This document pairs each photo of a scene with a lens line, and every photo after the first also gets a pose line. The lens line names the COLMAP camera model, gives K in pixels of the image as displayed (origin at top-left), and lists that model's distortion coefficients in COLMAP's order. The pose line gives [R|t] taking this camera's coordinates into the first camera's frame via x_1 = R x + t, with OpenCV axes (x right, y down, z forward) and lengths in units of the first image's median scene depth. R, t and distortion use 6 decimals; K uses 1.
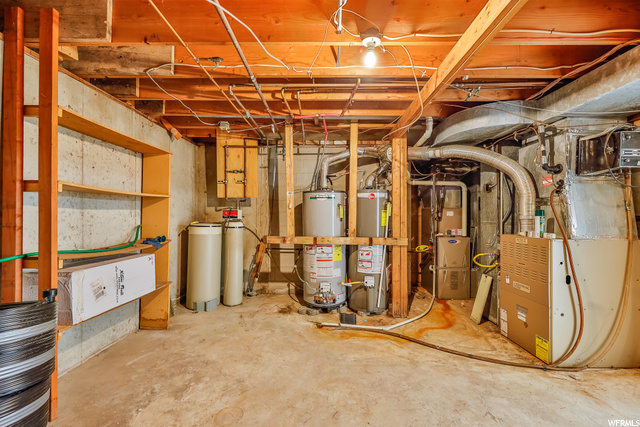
lens RADIAL K [[277.9, 0, 318.6], [0, 277.9, 215.1], [0, 0, 1]] dist [-0.002396, -0.000473]
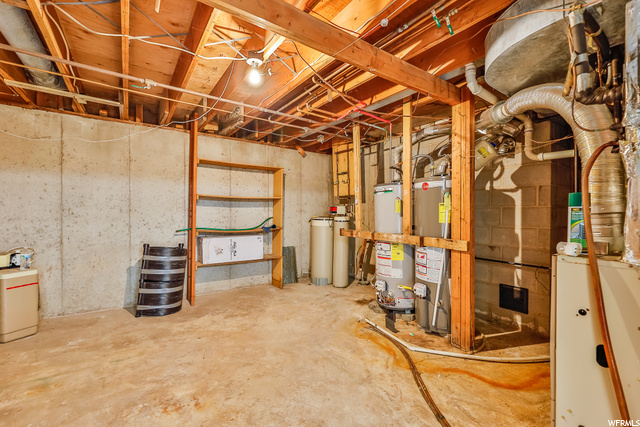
lens RADIAL K [[277.9, 0, 317.1], [0, 277.9, 212.9], [0, 0, 1]] dist [-0.002396, -0.000473]
pose [[0.576584, 0.000312, -0.817038, 0.755835], [0.001520, 0.999998, 0.001455, 0.009402], [0.817036, -0.002081, 0.576582, 0.303717]]
